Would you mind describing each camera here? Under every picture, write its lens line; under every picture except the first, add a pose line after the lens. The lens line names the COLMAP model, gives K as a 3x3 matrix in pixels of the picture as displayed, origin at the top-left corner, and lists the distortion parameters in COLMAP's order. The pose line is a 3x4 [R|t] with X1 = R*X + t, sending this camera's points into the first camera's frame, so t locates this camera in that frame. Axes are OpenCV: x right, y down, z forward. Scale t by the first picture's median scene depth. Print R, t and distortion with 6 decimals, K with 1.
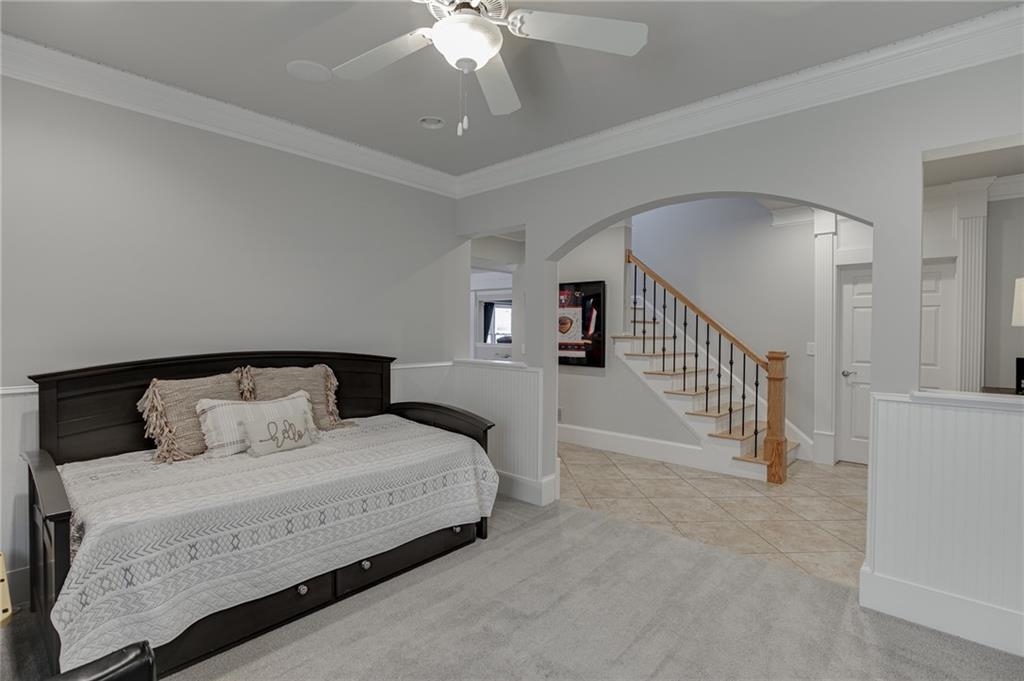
lens RADIAL K [[508.5, 0, 513.5], [0, 508.5, 336.8], [0, 0, 1]] dist [-0.019097, -0.000081]
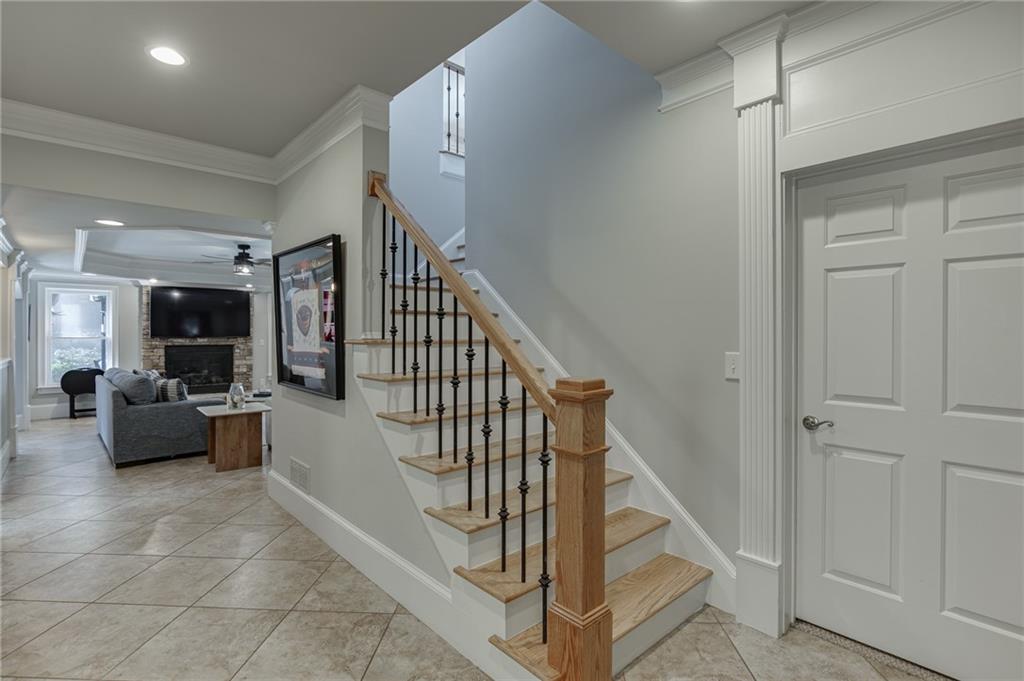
lens RADIAL K [[508.5, 0, 510.7], [0, 508.5, 338.1], [0, 0, 1]] dist [-0.019097, -0.000081]
pose [[0.995804, -0.006084, -0.091307, 0.443472], [0.005600, 0.999969, -0.005550, 0.000455], [0.091338, 0.005015, 0.995807, 0.544663]]
